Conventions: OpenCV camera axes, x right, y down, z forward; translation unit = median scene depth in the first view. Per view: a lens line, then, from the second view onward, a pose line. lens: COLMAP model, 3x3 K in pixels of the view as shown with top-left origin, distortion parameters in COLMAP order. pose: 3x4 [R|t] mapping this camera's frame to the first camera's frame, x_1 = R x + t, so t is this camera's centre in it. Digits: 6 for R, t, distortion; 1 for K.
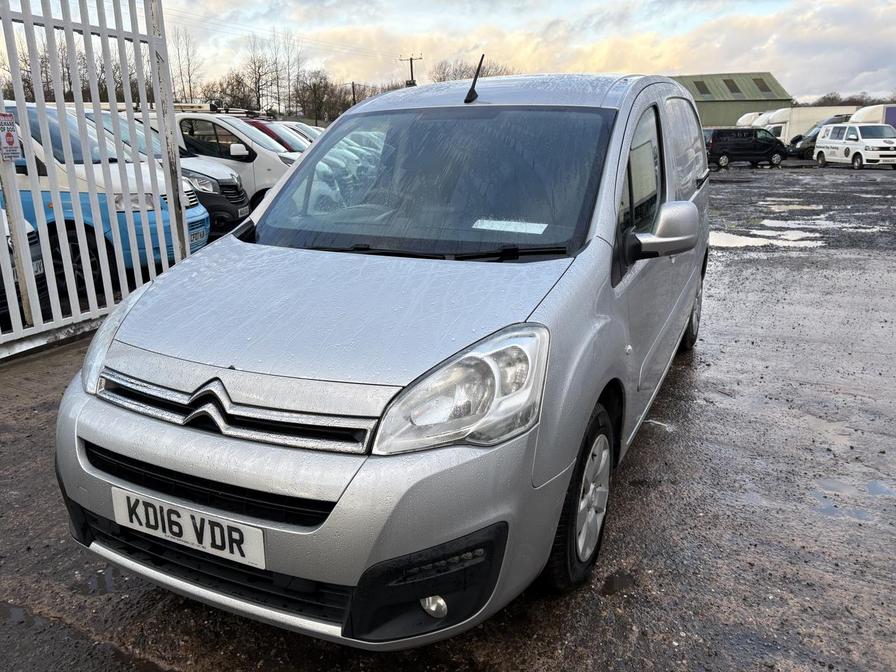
lens RADIAL K [[682.6, 0, 443.3], [0, 682.6, 334.4], [0, 0, 1]] dist [0.047572, -0.039924]
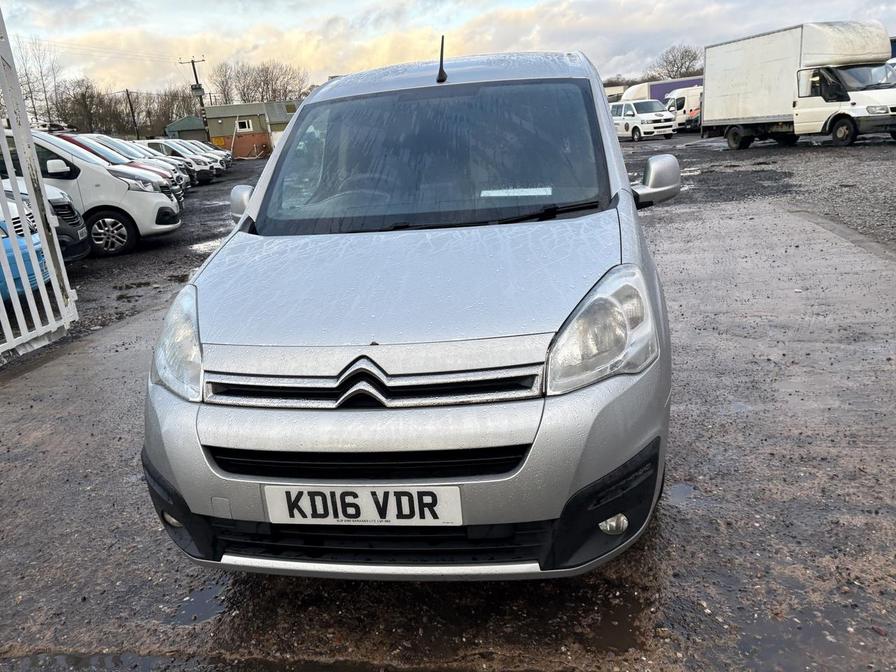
lens RADIAL K [[682.6, 0, 451.0], [0, 682.6, 336.1], [0, 0, 1]] dist [0.047572, -0.039924]
pose [[0.954913, -0.150816, 0.255727, -0.405613], [0.149454, 0.988456, 0.024864, 0.025941], [-0.256525, 0.014476, 0.966429, 0.001415]]
